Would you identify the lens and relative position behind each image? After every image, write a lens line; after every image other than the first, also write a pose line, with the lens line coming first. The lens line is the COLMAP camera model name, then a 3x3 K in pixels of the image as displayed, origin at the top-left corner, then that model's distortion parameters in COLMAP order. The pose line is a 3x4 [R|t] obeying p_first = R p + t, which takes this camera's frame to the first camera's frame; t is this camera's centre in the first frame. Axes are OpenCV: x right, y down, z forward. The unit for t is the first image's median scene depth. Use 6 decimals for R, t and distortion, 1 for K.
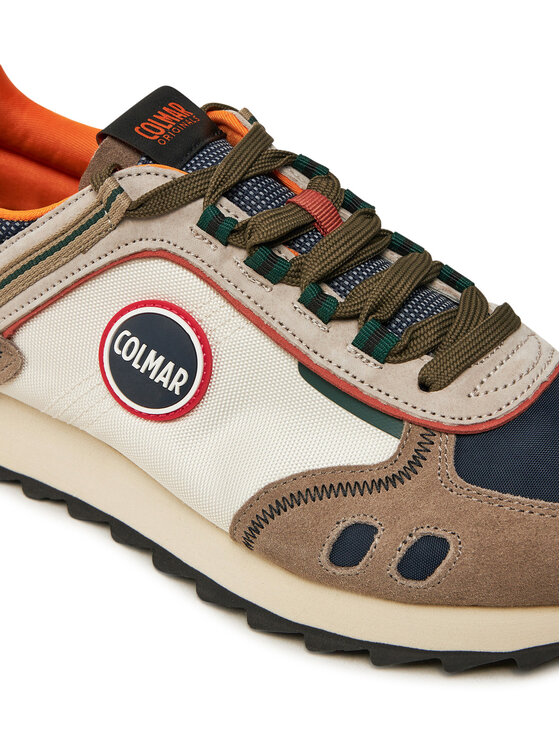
lens RADIAL K [[1557.6, 0, 280.0], [0, 1557.6, 373.0], [0, 0, 1]] dist [-0.119763, -0.101003]
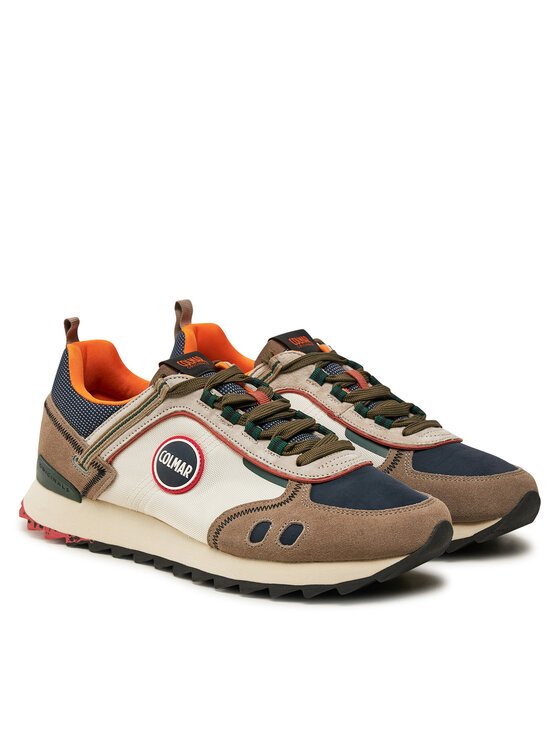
lens RADIAL K [[2013.3, 0, 280.0], [0, 2013.3, 373.0], [0, 0, 1]] dist [-0.597990, -0.090865]
pose [[0.992785, 0.000201, -0.119905, 0.383965], [-0.044116, 0.930467, -0.363710, 0.864240], [0.111495, 0.366375, 0.923763, -1.535683]]
